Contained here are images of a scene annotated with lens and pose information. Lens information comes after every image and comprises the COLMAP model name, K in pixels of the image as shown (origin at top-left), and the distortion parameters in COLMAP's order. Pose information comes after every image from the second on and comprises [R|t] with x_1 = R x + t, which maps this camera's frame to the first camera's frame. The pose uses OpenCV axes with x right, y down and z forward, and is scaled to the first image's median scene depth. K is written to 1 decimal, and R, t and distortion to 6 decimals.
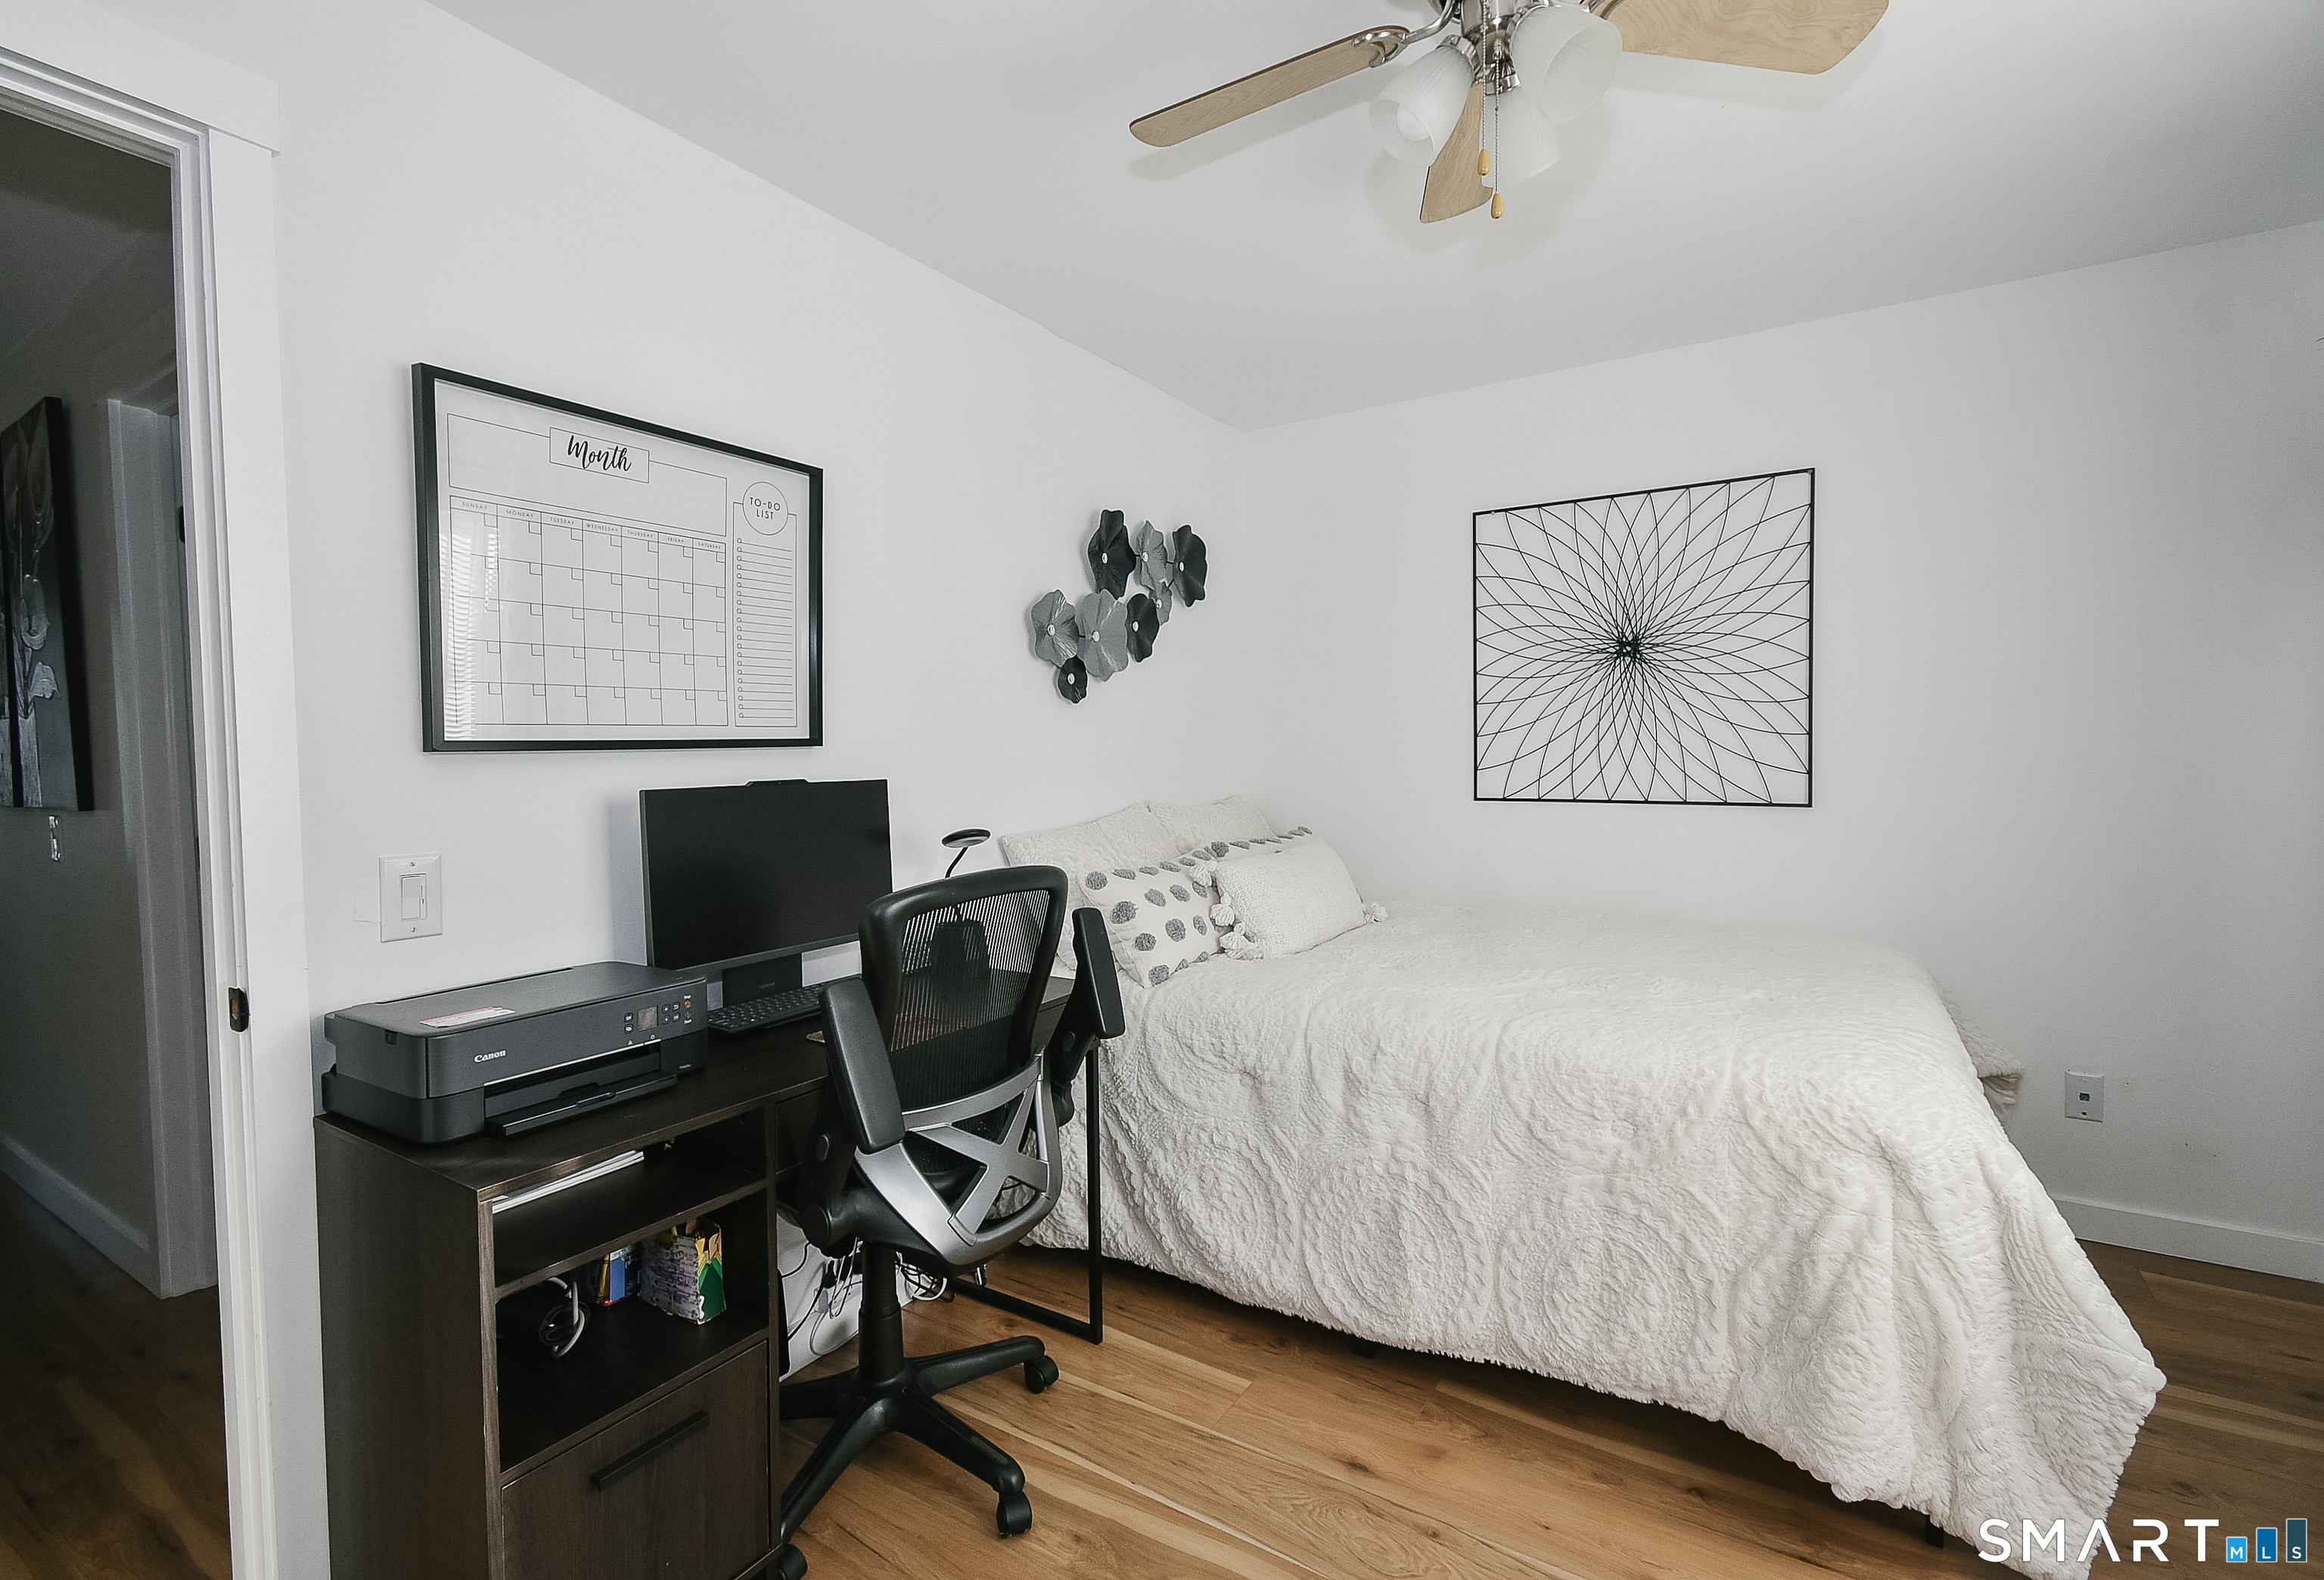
lens RADIAL K [[1038.8, 0, 1158.3], [0, 1038.8, 796.6], [0, 0, 1]] dist [0.000644, -0.000017]
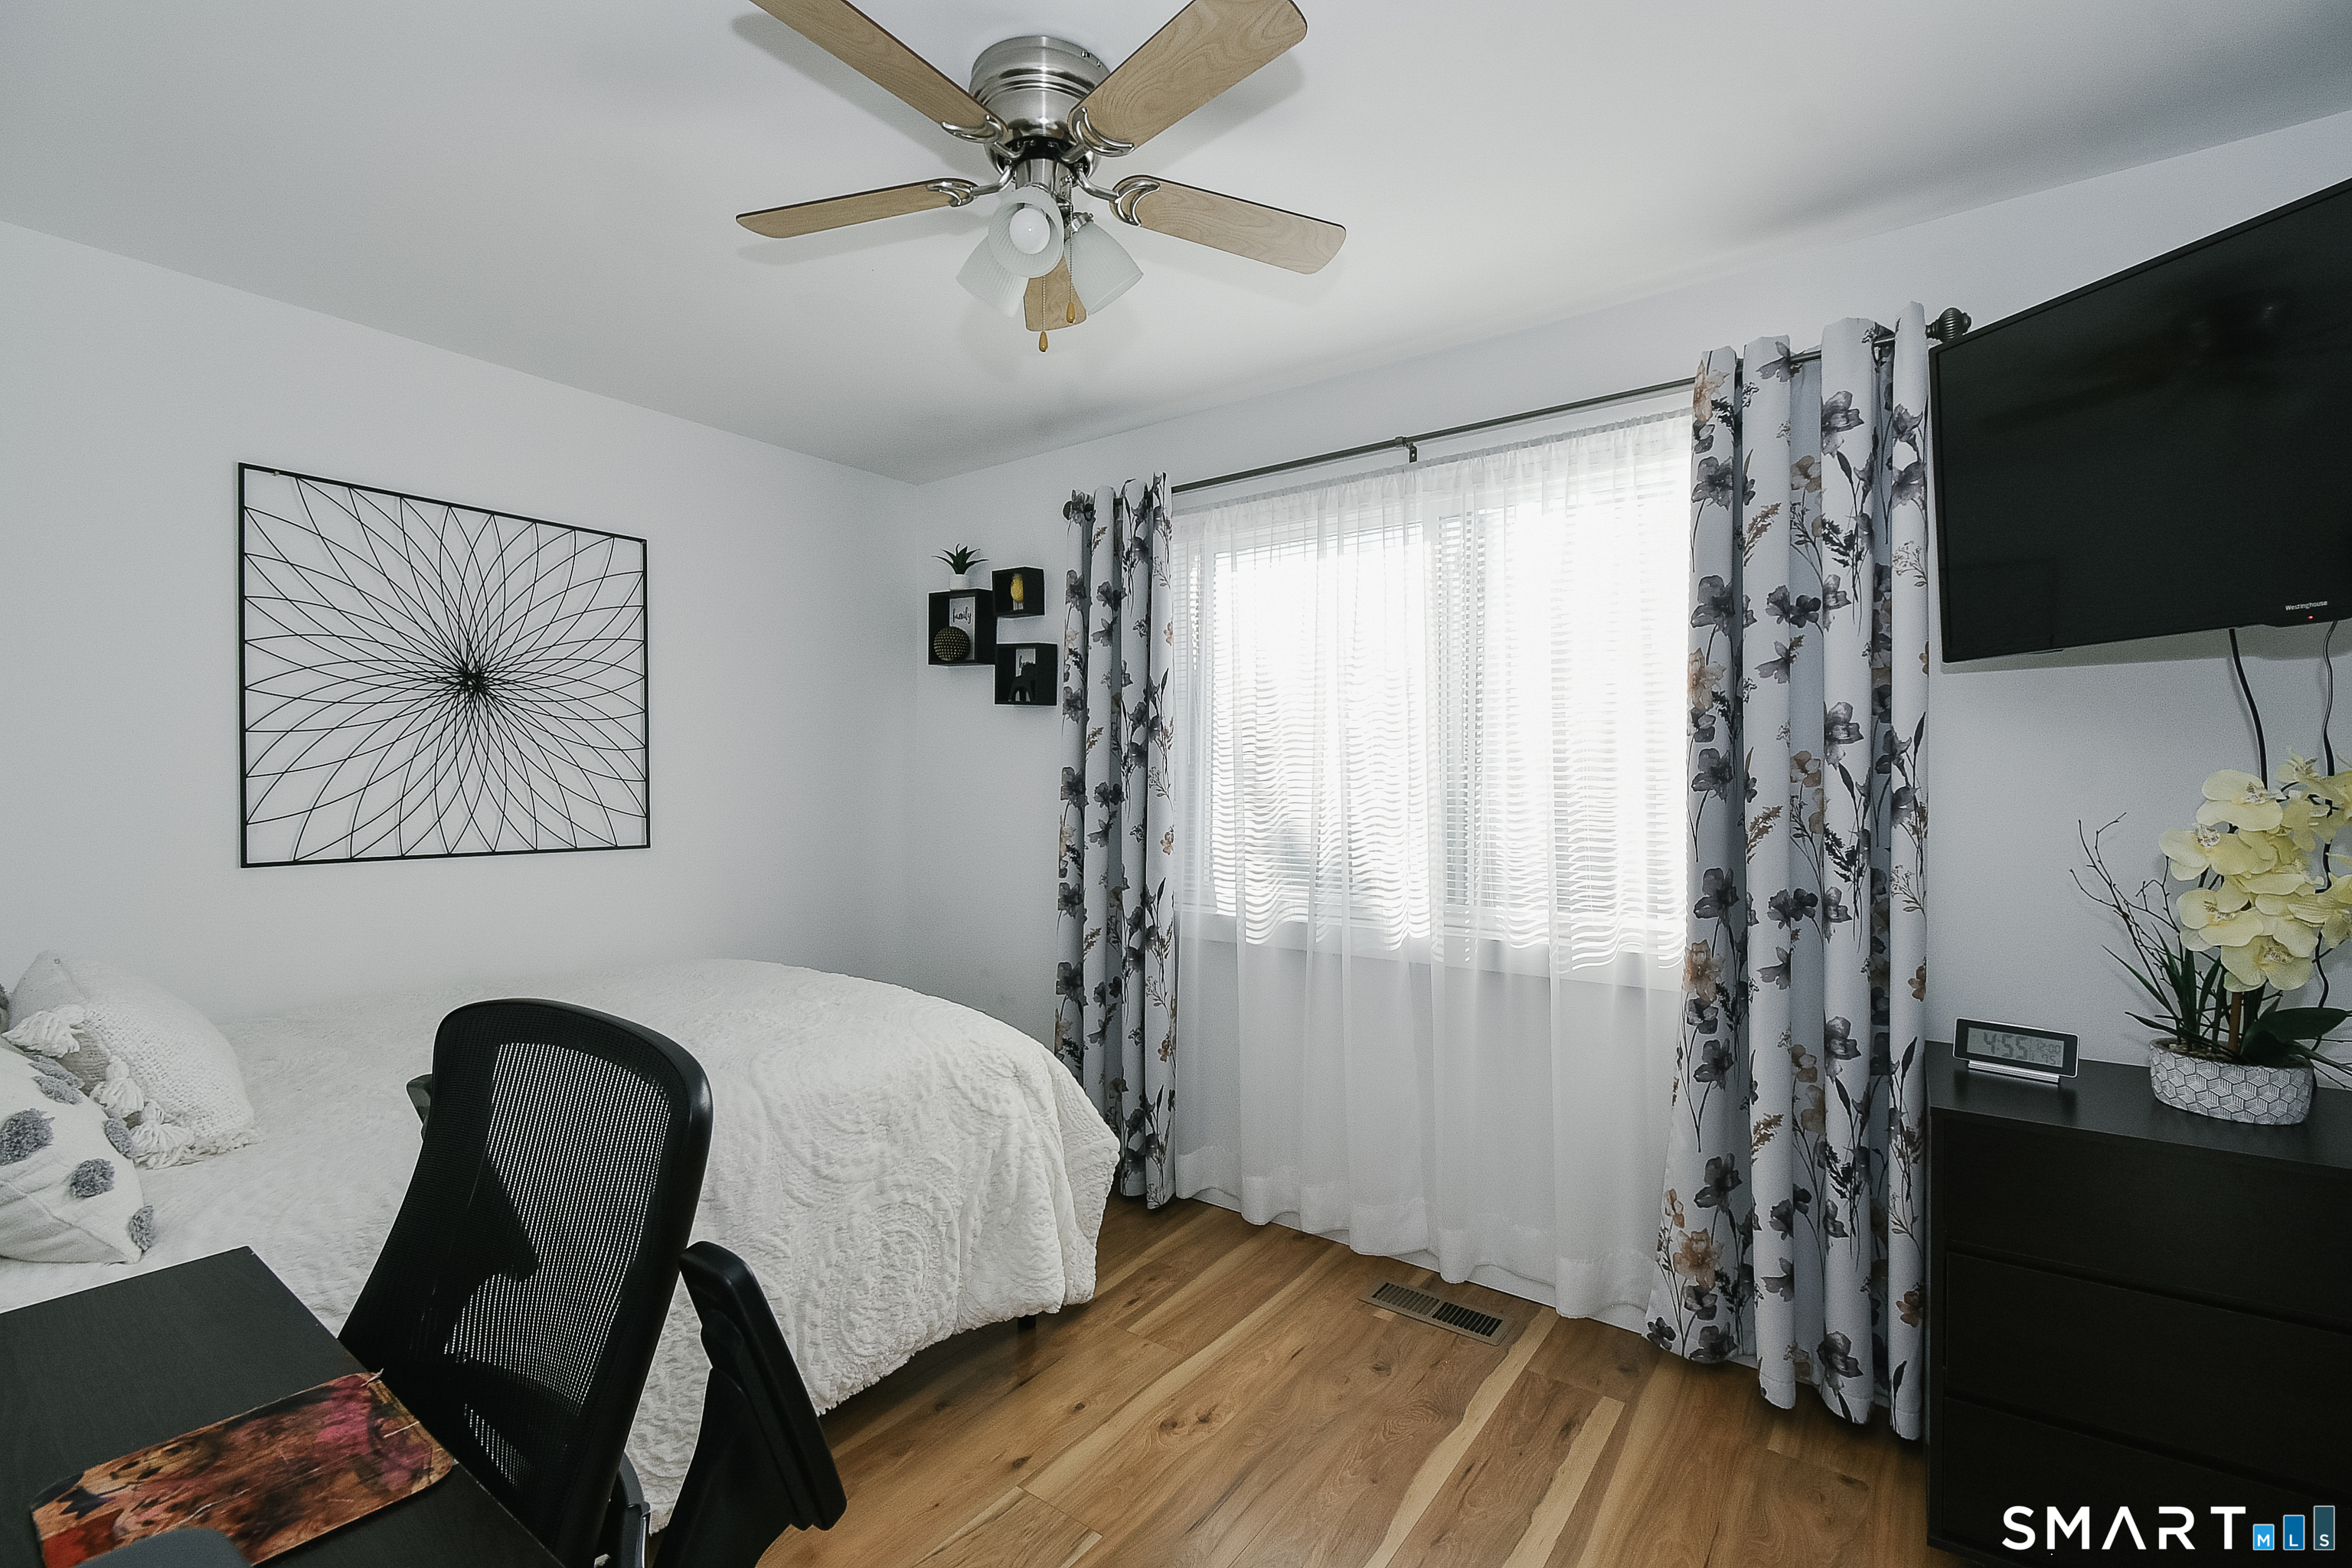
lens RADIAL K [[1024.2, 0, 1172.2], [0, 1024.2, 782.2], [0, 0, 1]] dist [0.000845, 0.000111]
pose [[0.072019, 0.010520, 0.997348, -0.394087], [0.045244, 0.998881, -0.013803, -0.018117], [-0.996377, 0.046118, 0.071463, 0.362629]]
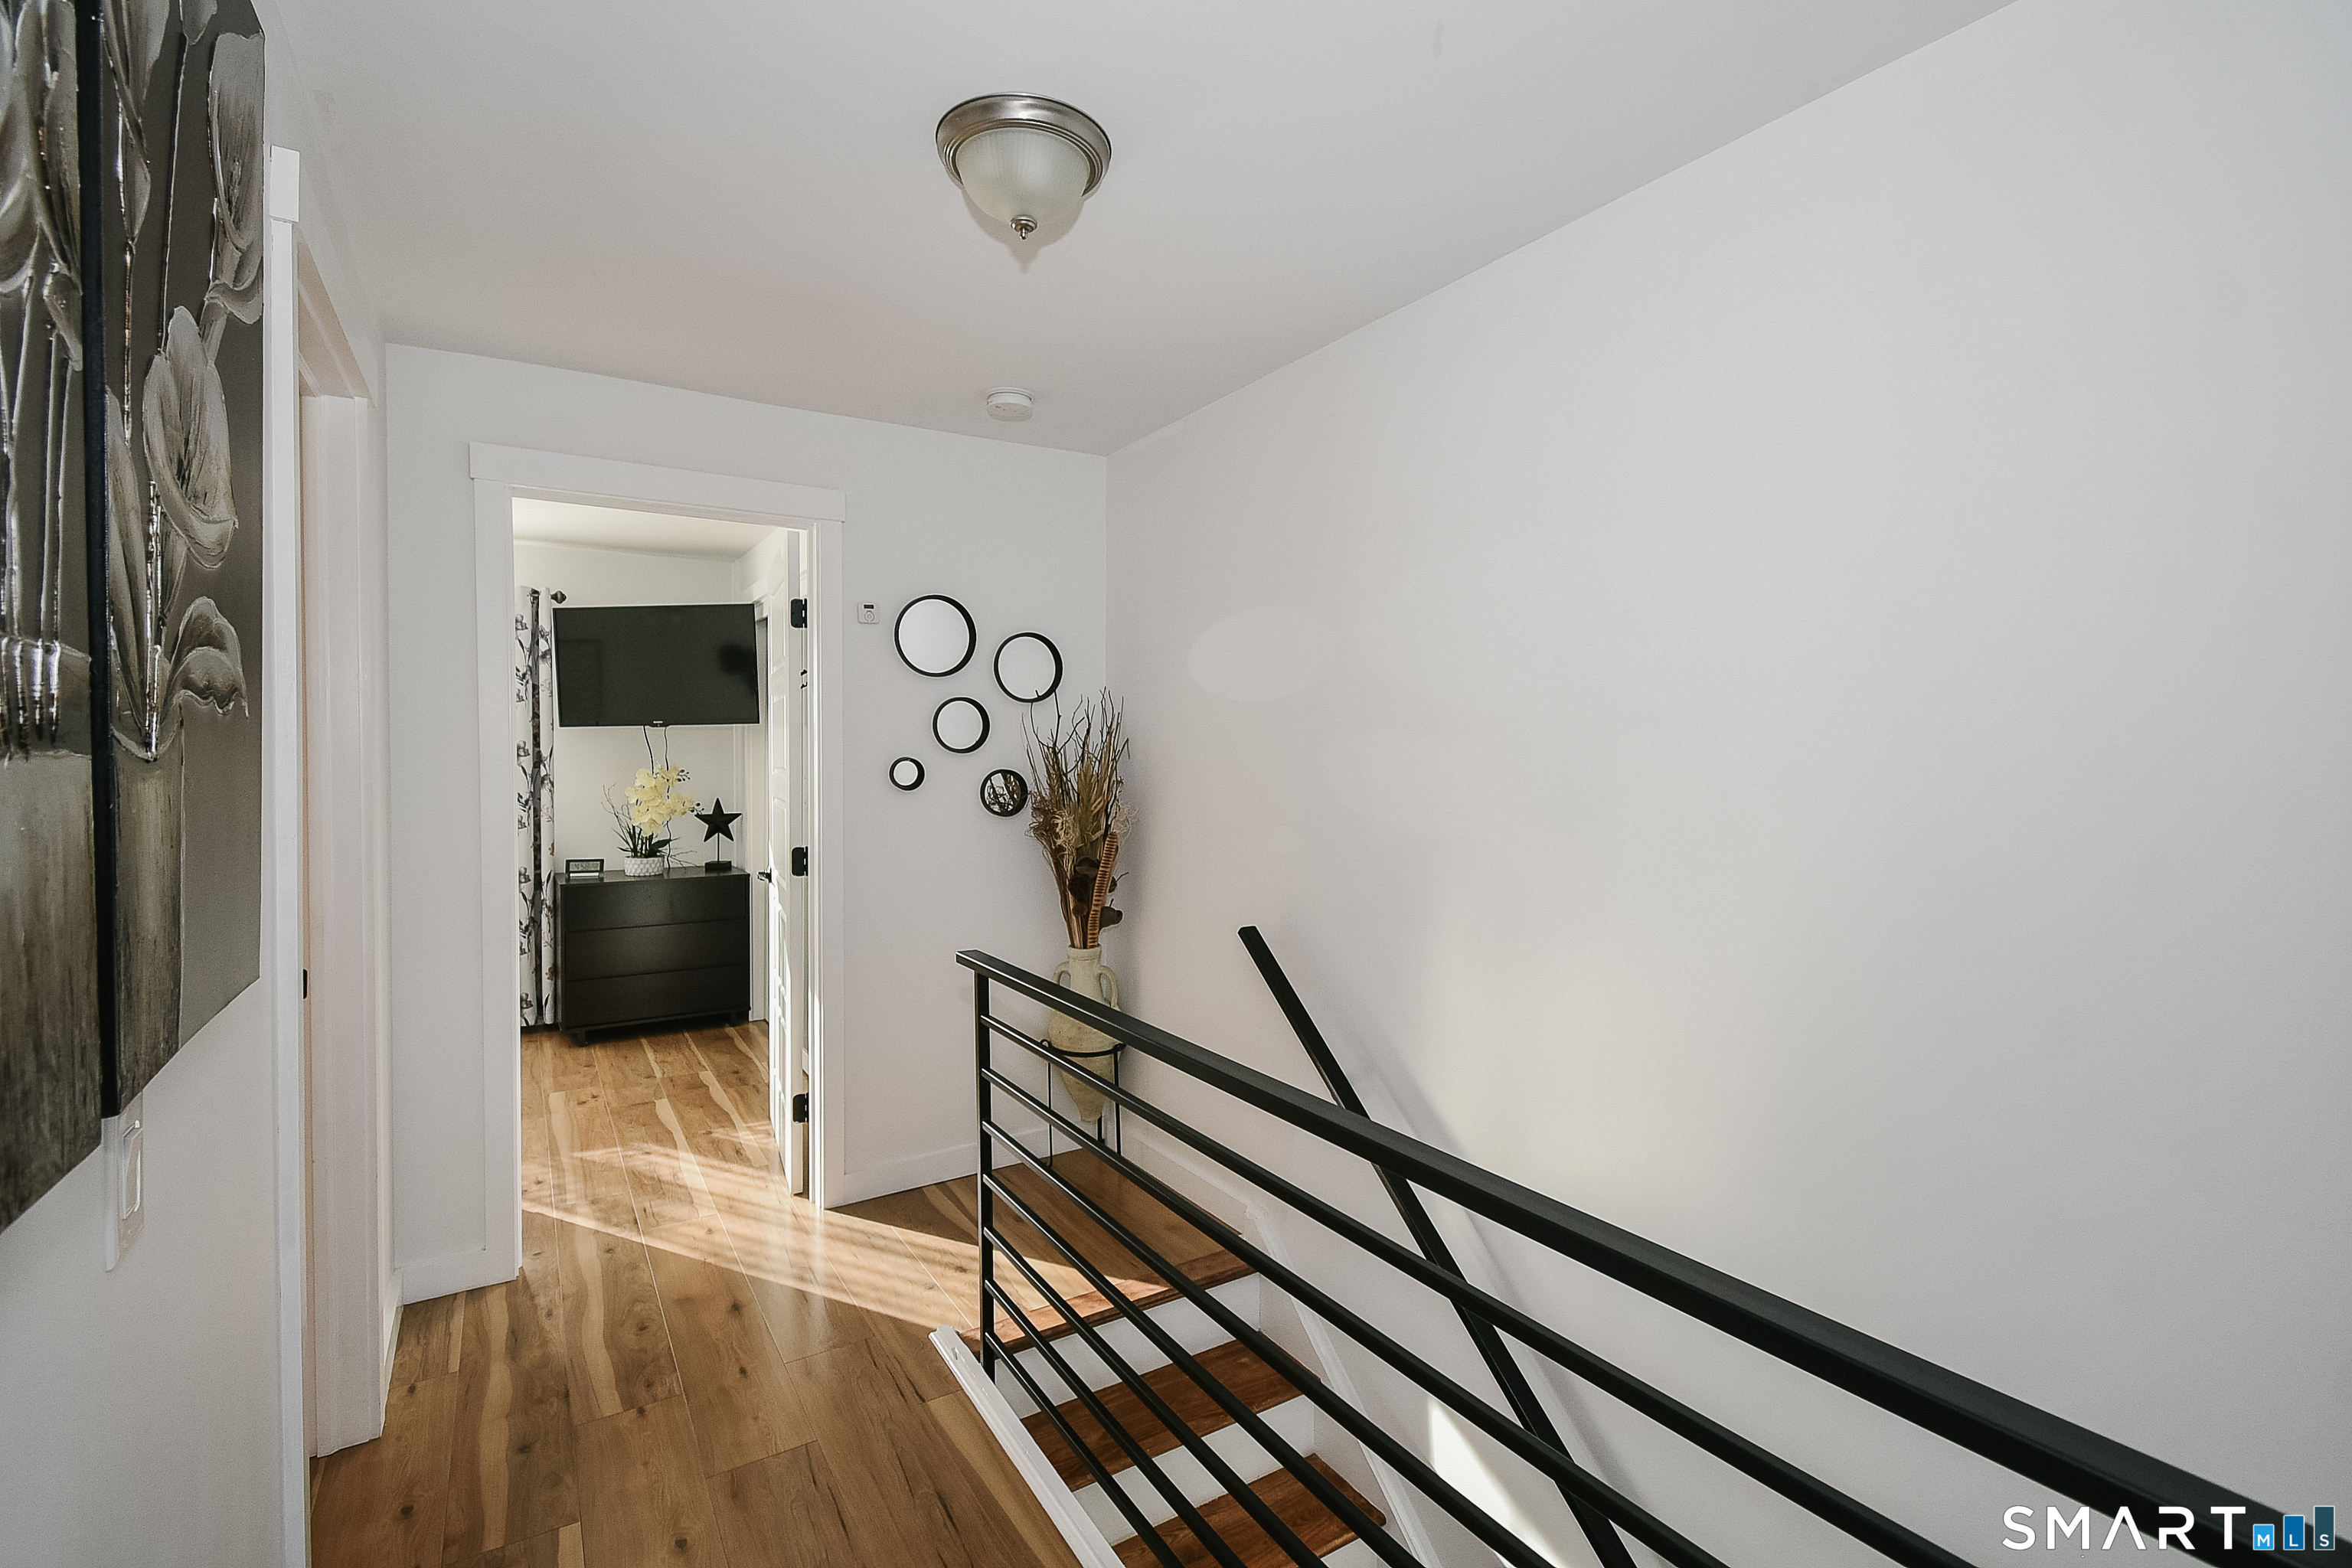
lens RADIAL K [[1024.2, 0, 1175.9], [0, 1024.2, 782.3], [0, 0, 1]] dist [0.000845, 0.000111]
pose [[-0.890842, 0.010400, 0.454193, -0.987058], [0.036110, 0.998196, 0.047970, -0.027066], [-0.452875, 0.059135, -0.889611, 0.724461]]
